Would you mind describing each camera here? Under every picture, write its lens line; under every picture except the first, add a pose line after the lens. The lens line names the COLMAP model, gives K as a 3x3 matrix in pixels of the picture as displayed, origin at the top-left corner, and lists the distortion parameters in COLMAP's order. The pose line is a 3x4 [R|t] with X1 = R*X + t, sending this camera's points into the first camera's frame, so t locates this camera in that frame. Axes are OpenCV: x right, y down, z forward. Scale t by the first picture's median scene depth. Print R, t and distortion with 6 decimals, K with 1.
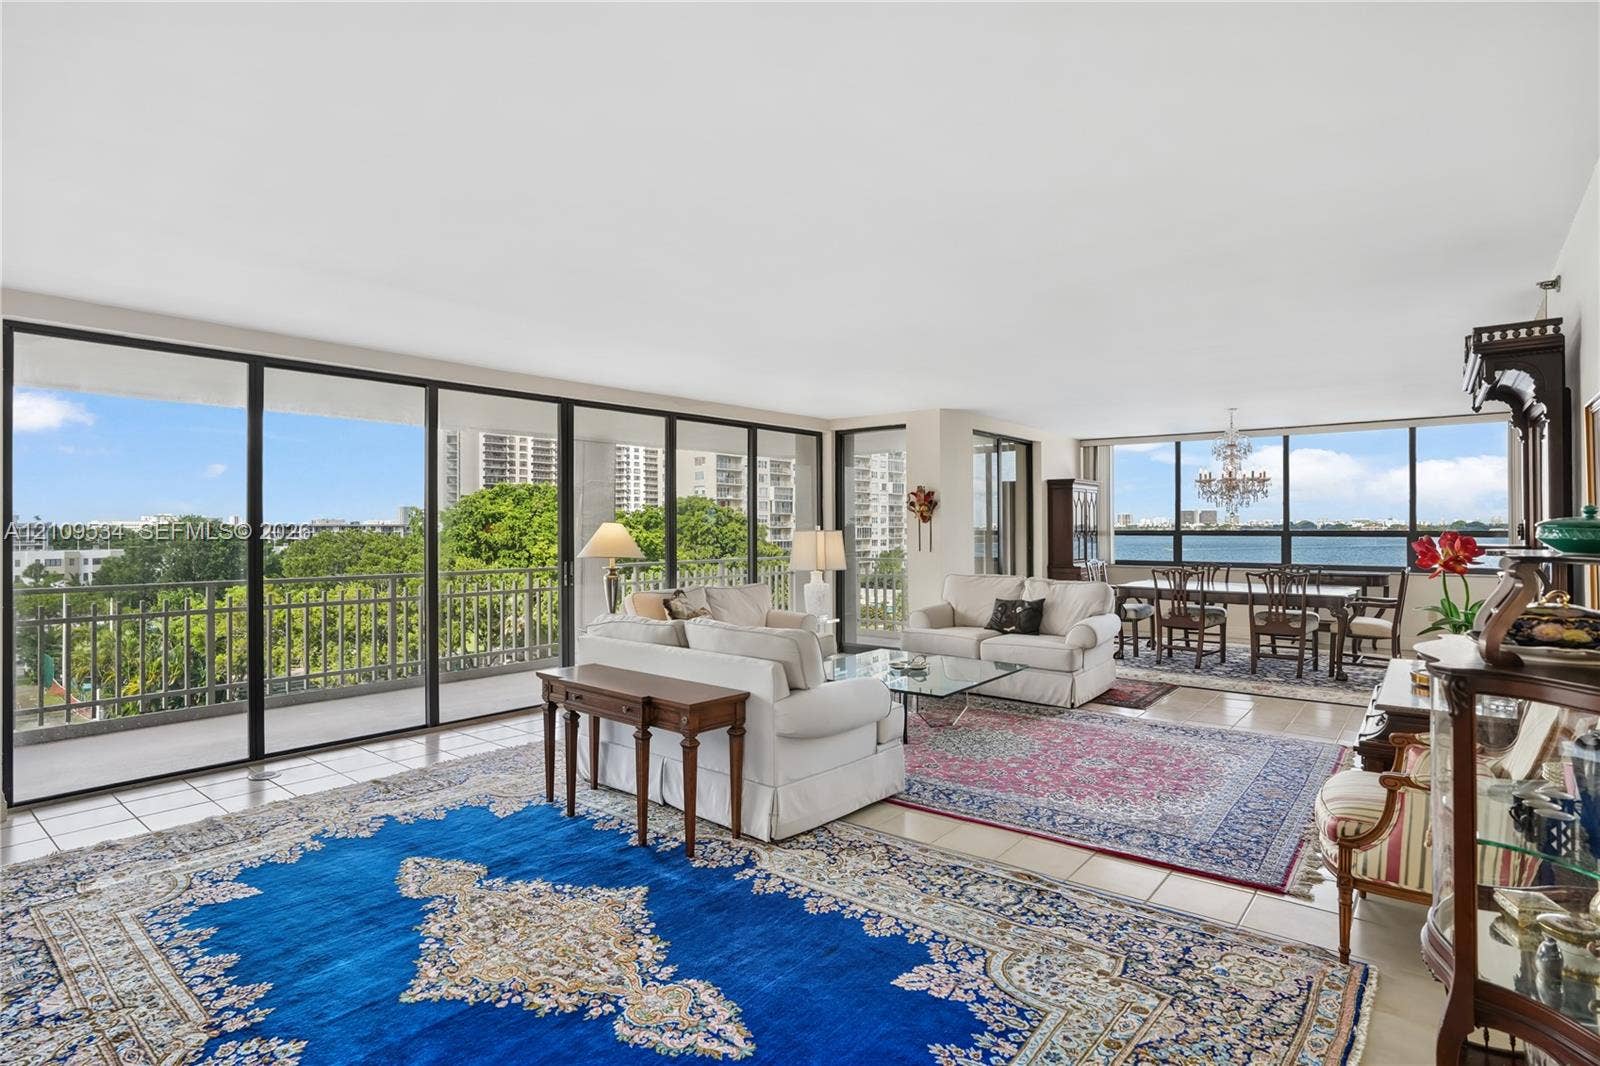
lens RADIAL K [[781.5, 0, 847.1], [0, 781.5, 536.0], [0, 0, 1]] dist [-0.026389, 0.002996]
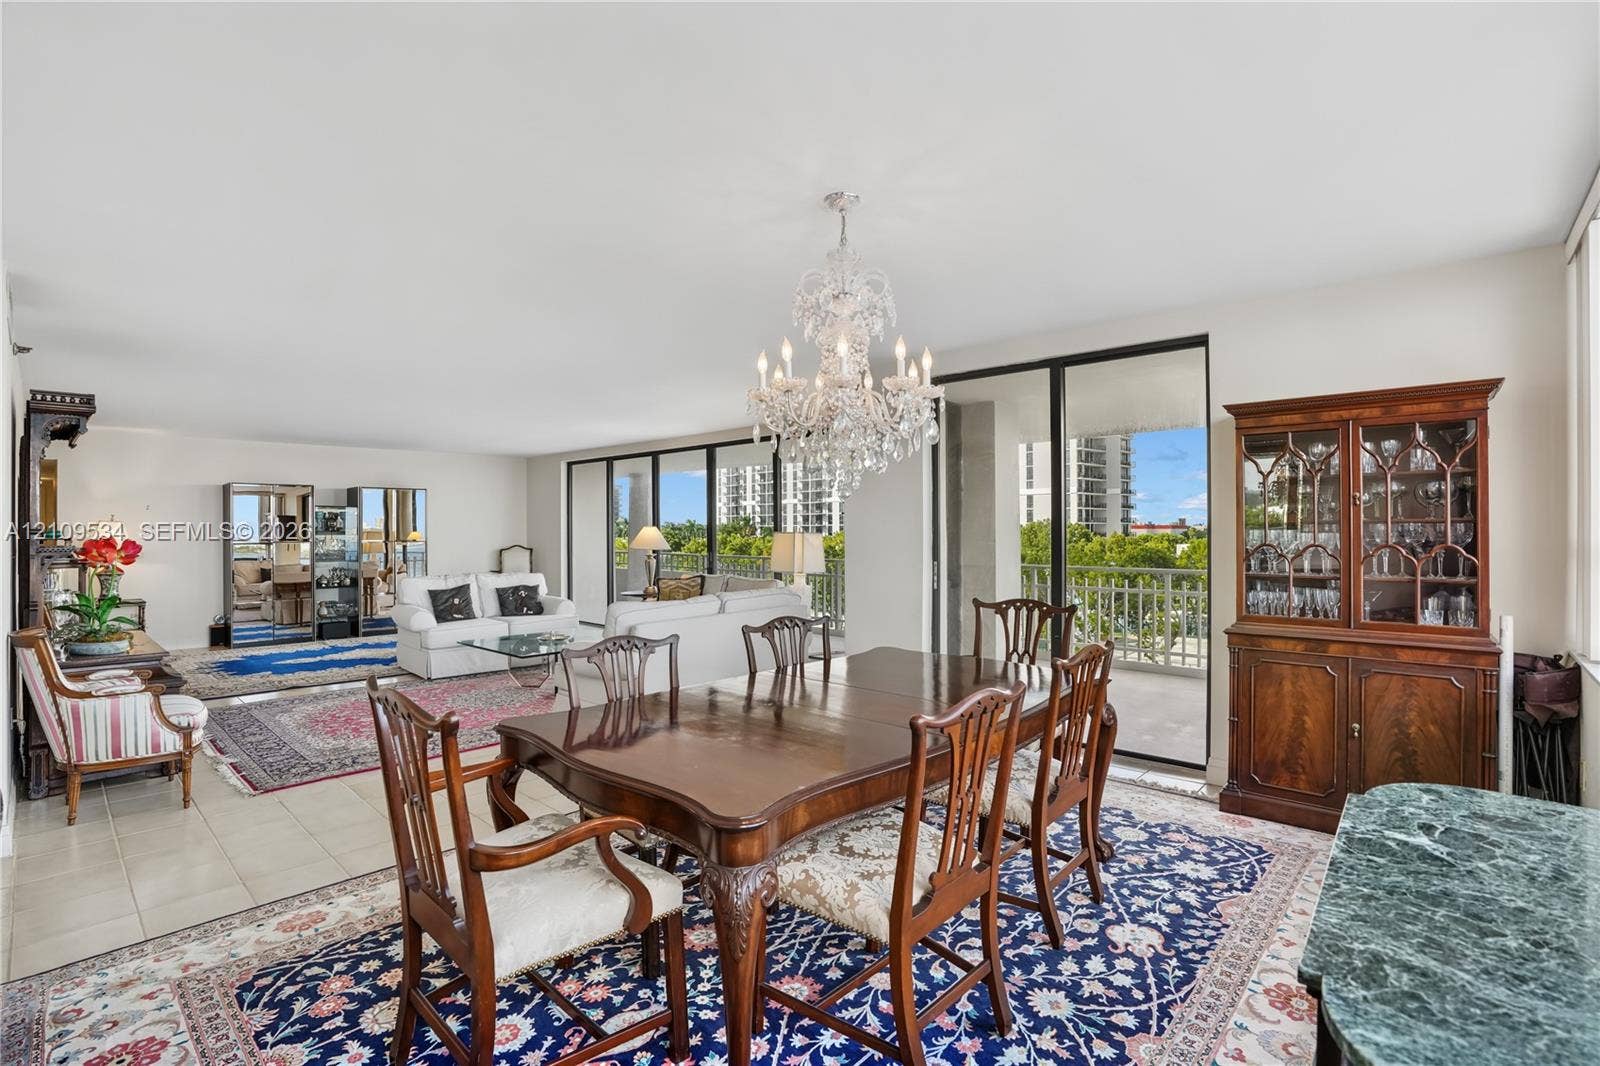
lens RADIAL K [[749.0, 0, 804.7], [0, 749.0, 526.5], [0, 0, 1]] dist [-0.054489, 0.021229]
pose [[-0.091850, -0.003169, -0.995768, 1.482655], [-0.004158, 0.999987, -0.002799, -0.016273], [0.995764, 0.003883, -0.091862, 1.791913]]
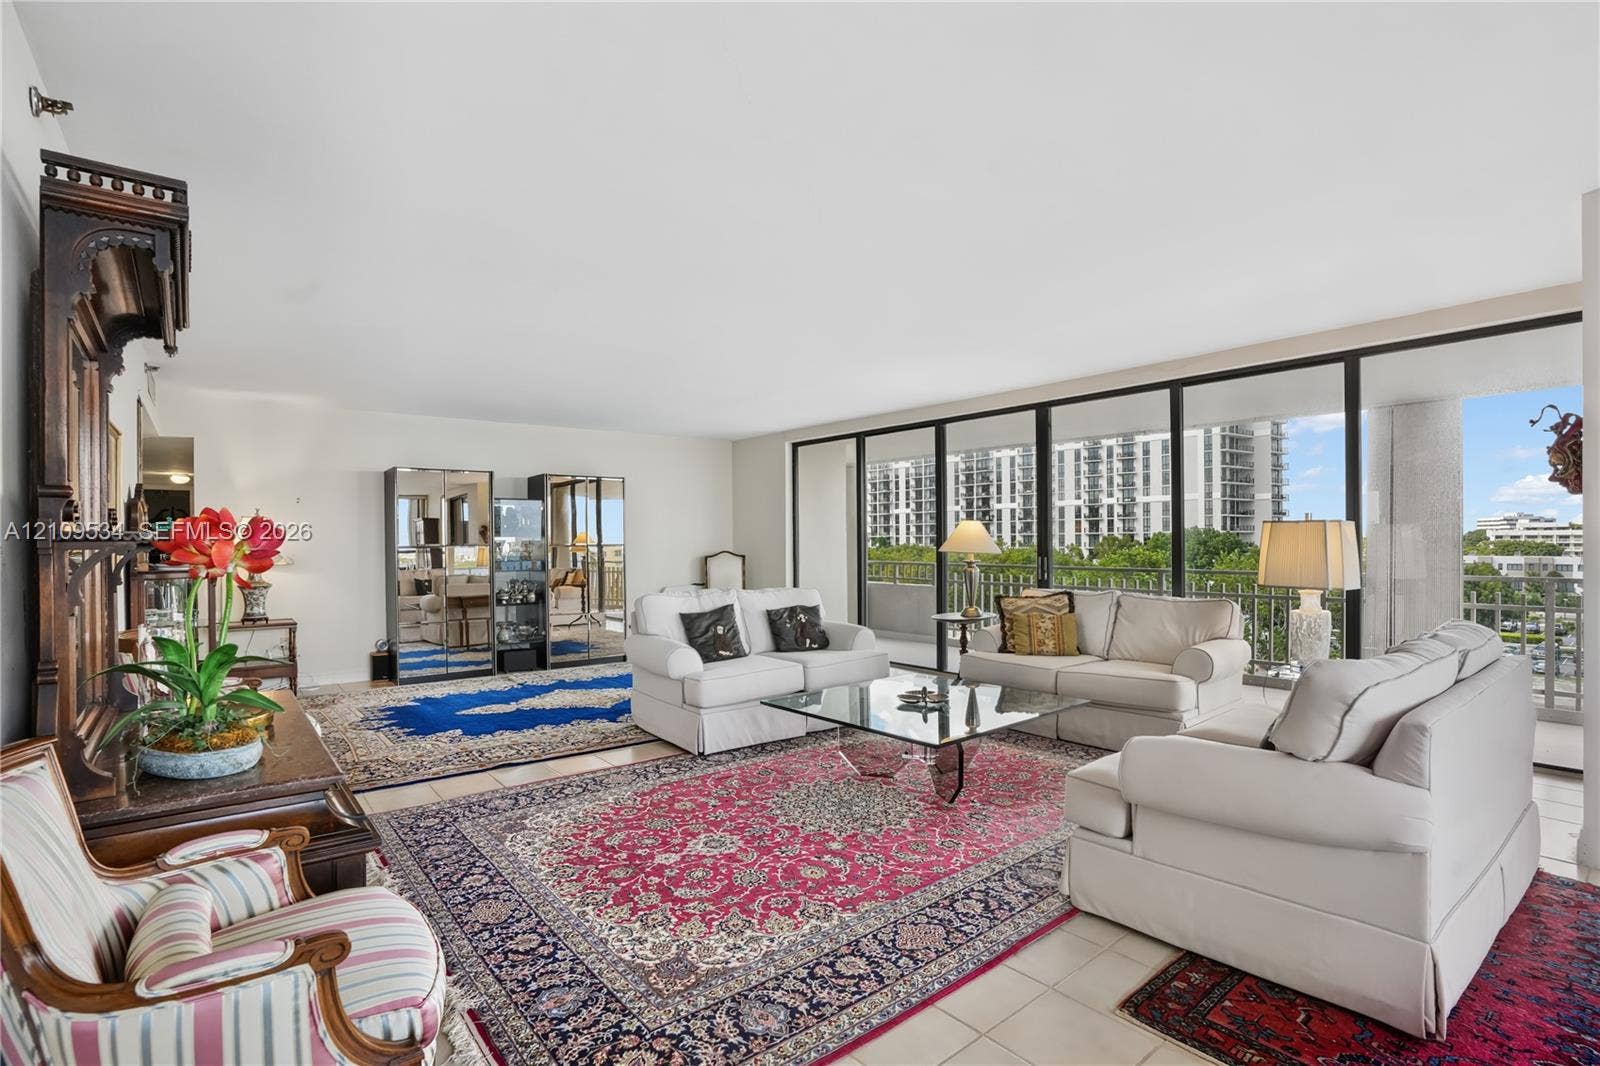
lens RADIAL K [[749.0, 0, 789.3], [0, 749.0, 542.7], [0, 0, 1]] dist [-0.054489, 0.021229]
pose [[-0.236713, 0.003264, -0.971574, 0.995899], [-0.000447, 0.999994, 0.003468, 0.012960], [0.971579, 0.001256, -0.236710, 1.264832]]
